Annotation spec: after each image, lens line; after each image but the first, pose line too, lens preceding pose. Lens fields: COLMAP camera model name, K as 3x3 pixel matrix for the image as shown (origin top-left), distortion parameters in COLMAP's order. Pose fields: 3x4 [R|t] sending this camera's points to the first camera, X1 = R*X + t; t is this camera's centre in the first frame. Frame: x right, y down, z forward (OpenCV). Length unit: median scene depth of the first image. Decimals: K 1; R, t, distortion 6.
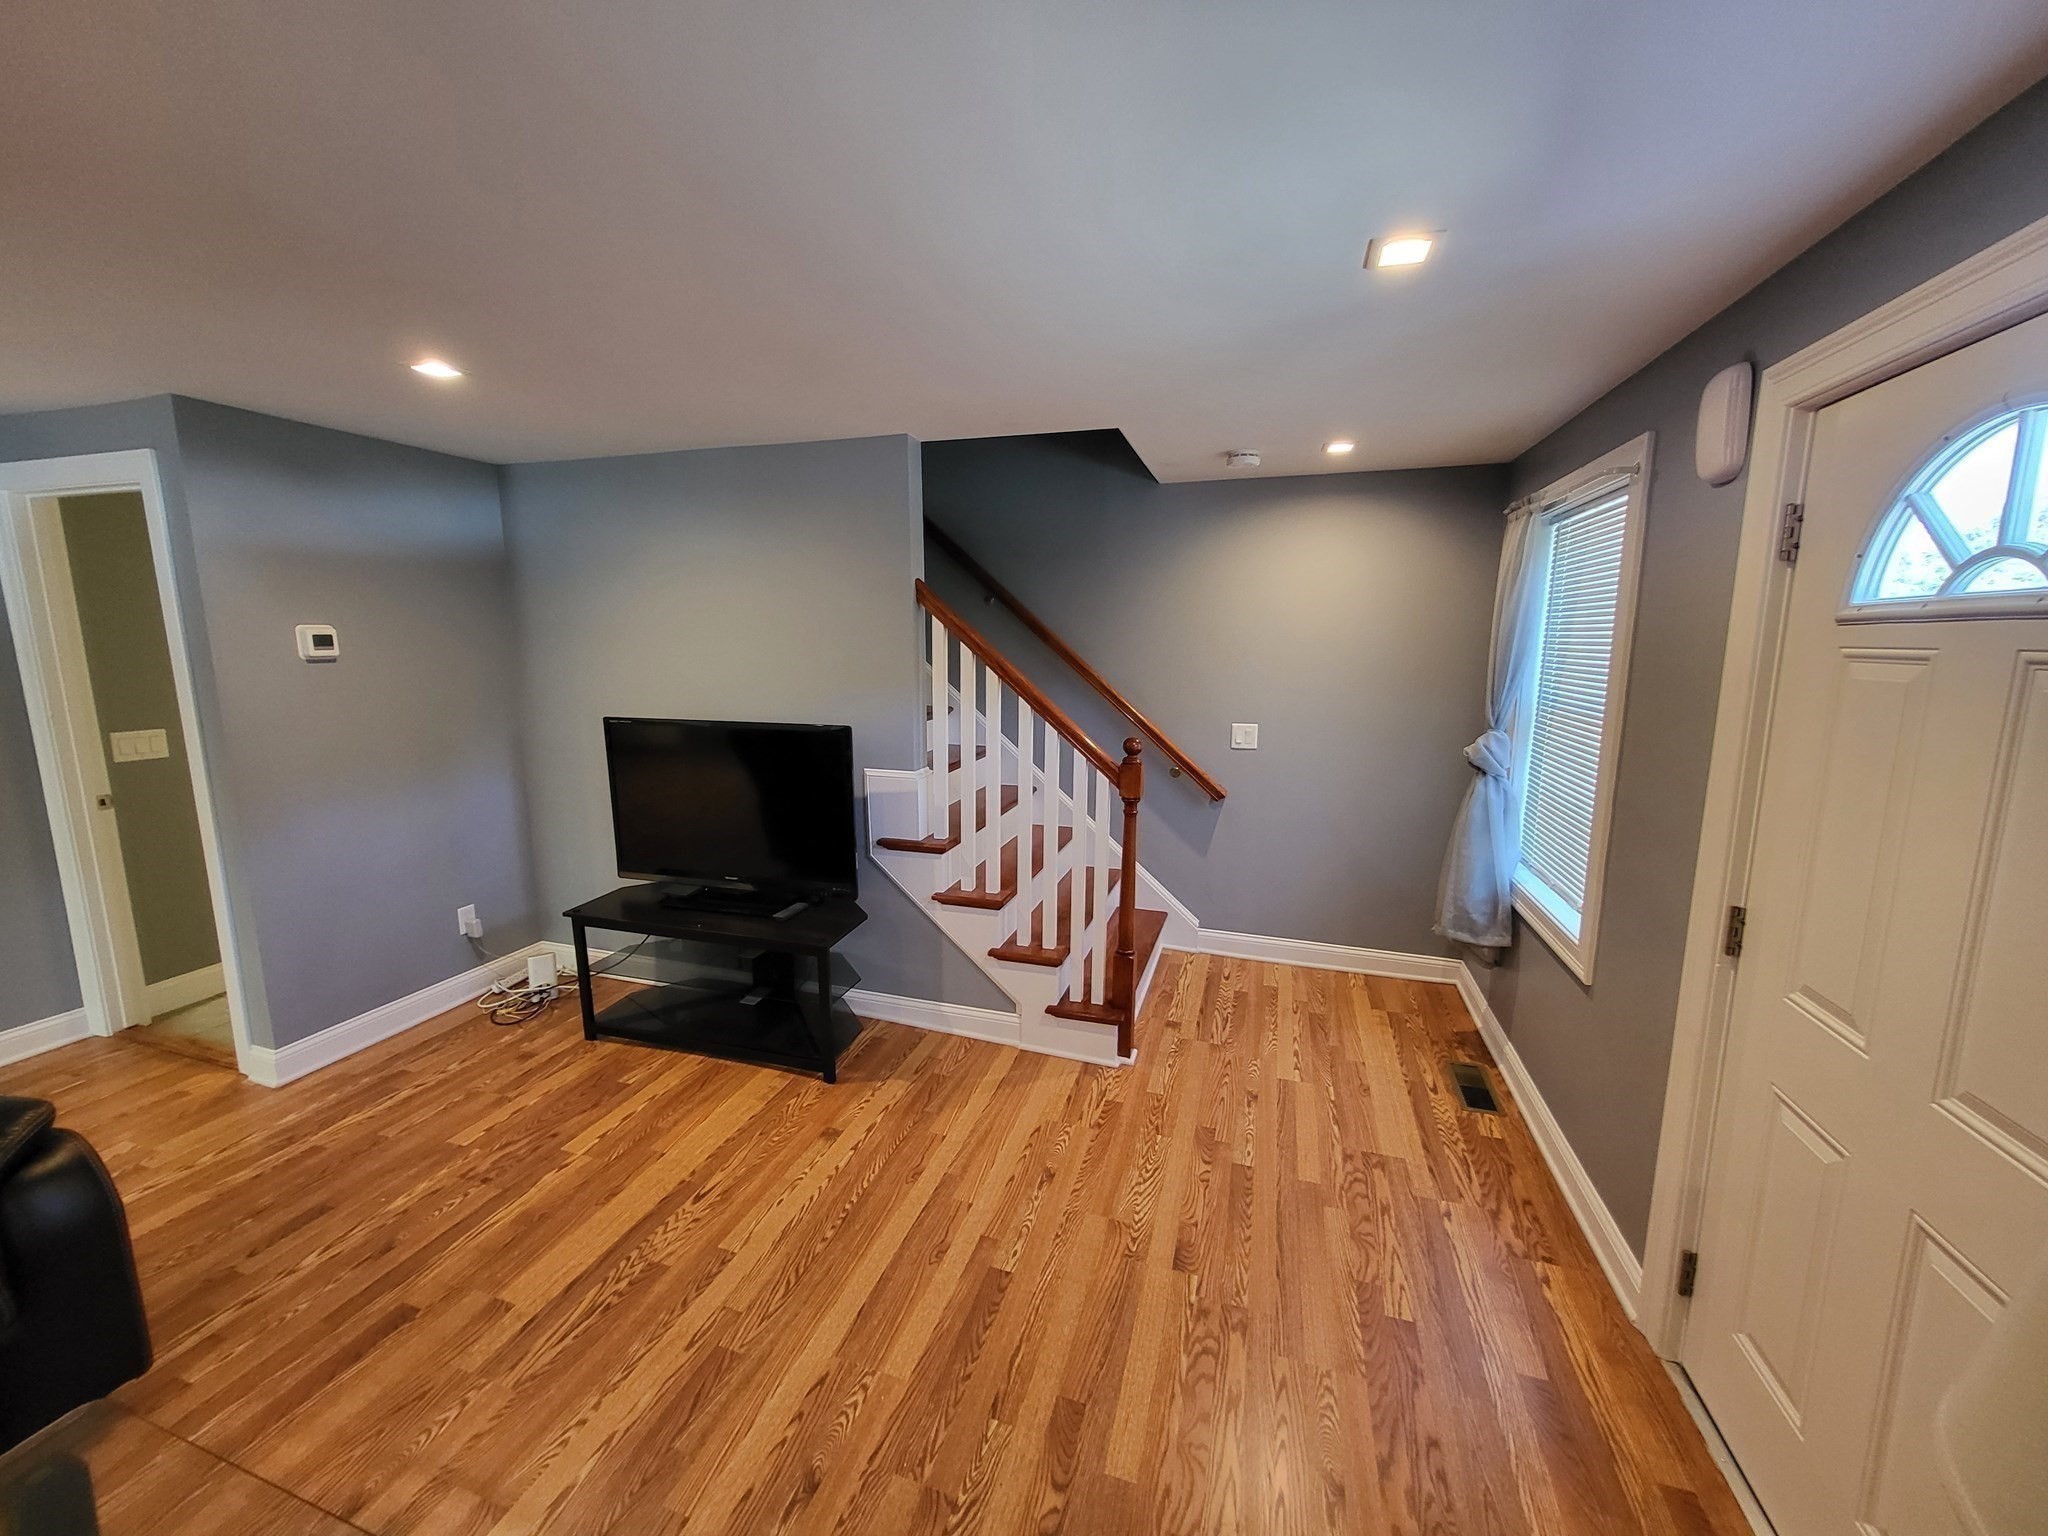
lens RADIAL K [[799.7, 0, 1024.0], [0, 799.7, 768.0], [0, 0, 1]] dist [-0.000067, -0.000018]
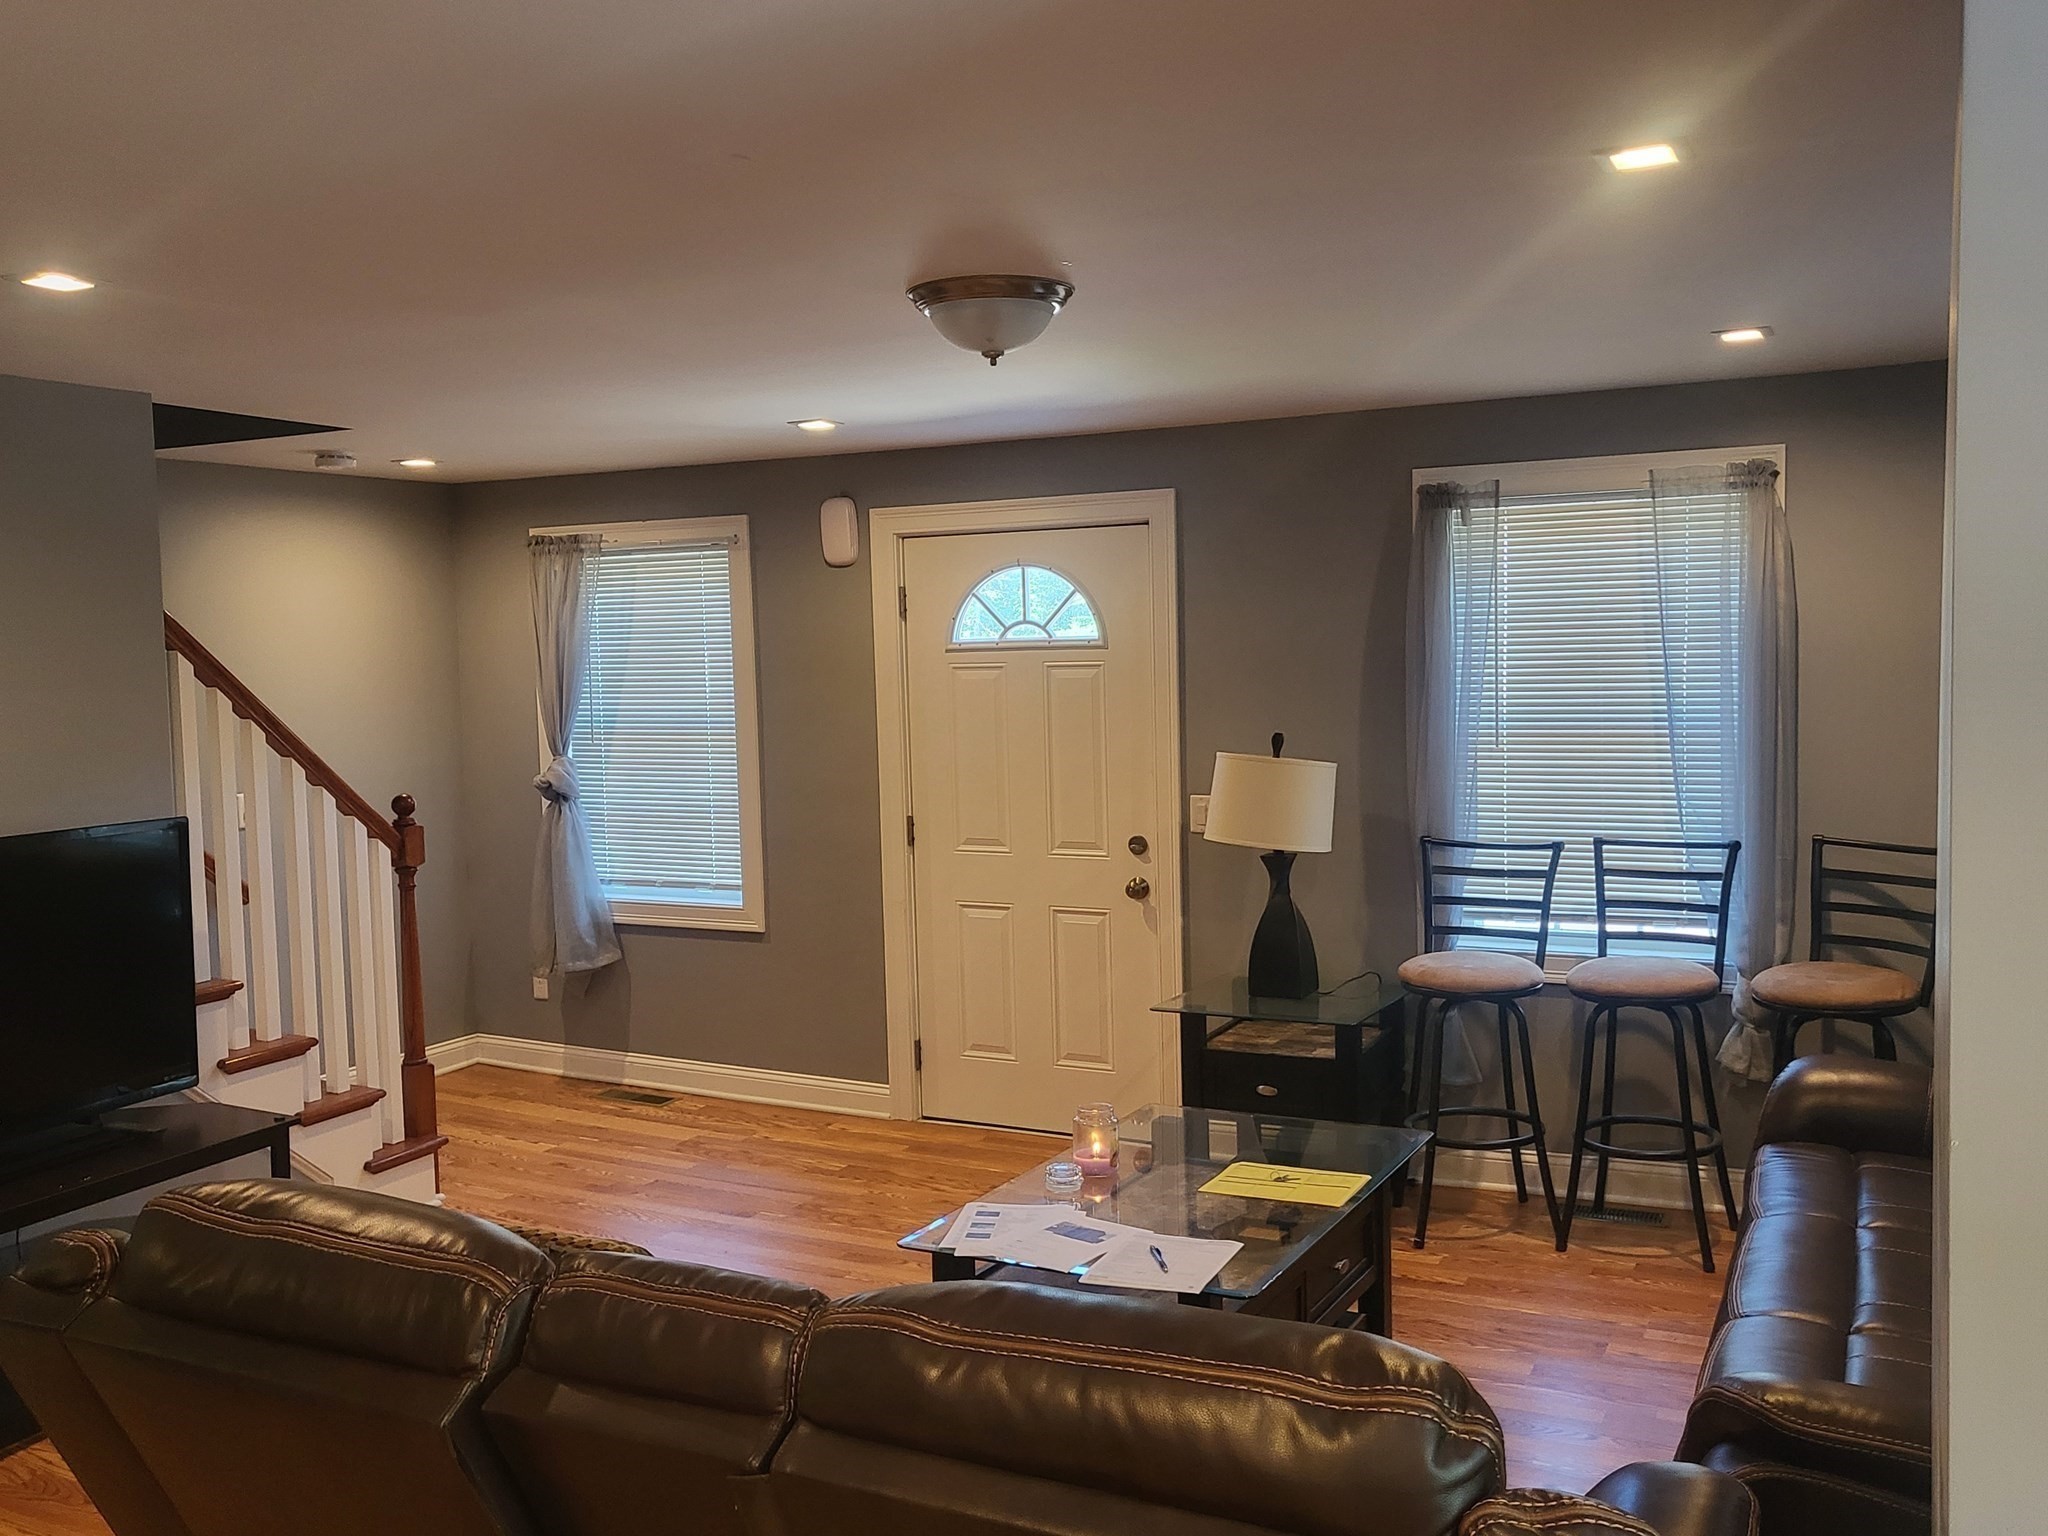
lens RADIAL K [[1752.8, 0, 1024.0], [0, 1752.8, 768.0], [0, 0, 1]] dist [0.000262, -0.000278]
pose [[0.153281, -0.074728, 0.985353, -1.643082], [0.178037, 0.982908, 0.046847, -0.035421], [-0.972012, 0.168249, 0.163965, 0.082994]]
